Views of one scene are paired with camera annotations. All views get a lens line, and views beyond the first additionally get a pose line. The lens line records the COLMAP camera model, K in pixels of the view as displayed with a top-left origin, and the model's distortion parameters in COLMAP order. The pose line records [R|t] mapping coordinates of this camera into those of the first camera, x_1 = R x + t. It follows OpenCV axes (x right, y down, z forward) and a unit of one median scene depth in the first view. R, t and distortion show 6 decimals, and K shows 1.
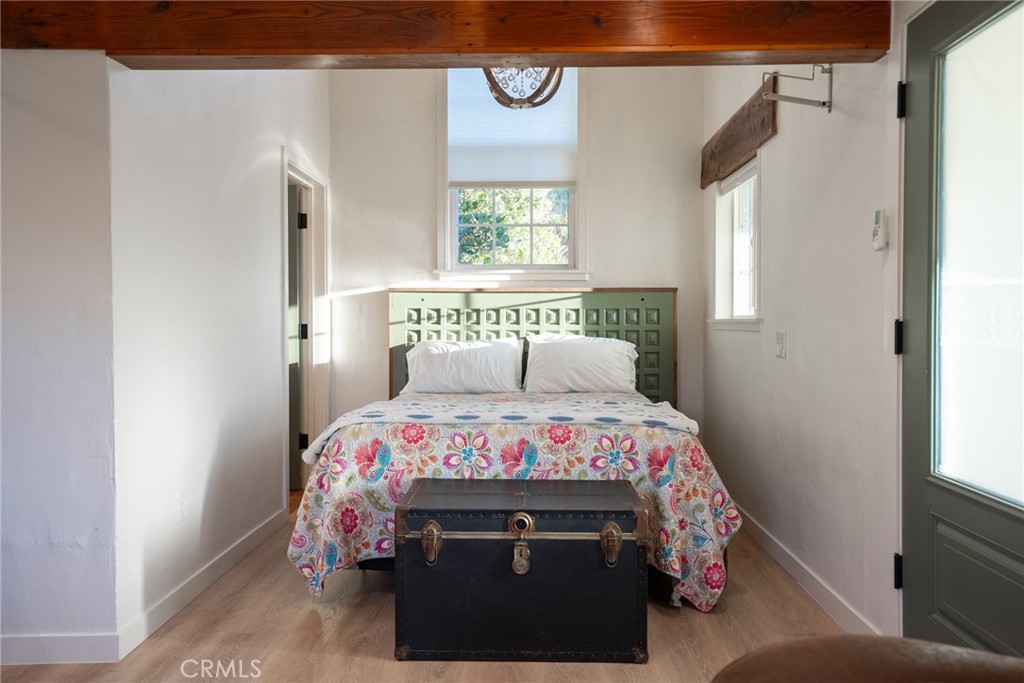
lens RADIAL K [[788.0, 0, 512.0], [0, 788.0, 341.5], [0, 0, 1]] dist [0.027074, 0.001859]
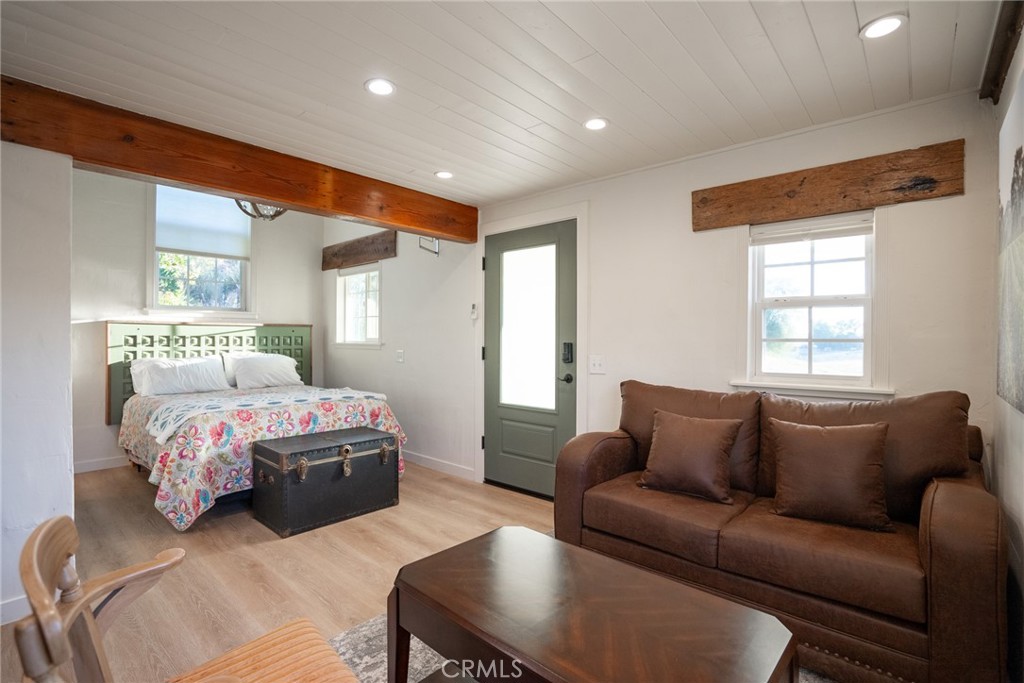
lens RADIAL K [[480.8, 0, 513.0], [0, 480.8, 351.3], [0, 0, 1]] dist [-0.000917, 0.000114]
pose [[0.655013, -0.017318, 0.755419, -0.515695], [0.014149, 0.999843, 0.010653, -0.021897], [-0.755485, 0.003711, 0.655156, -0.091580]]
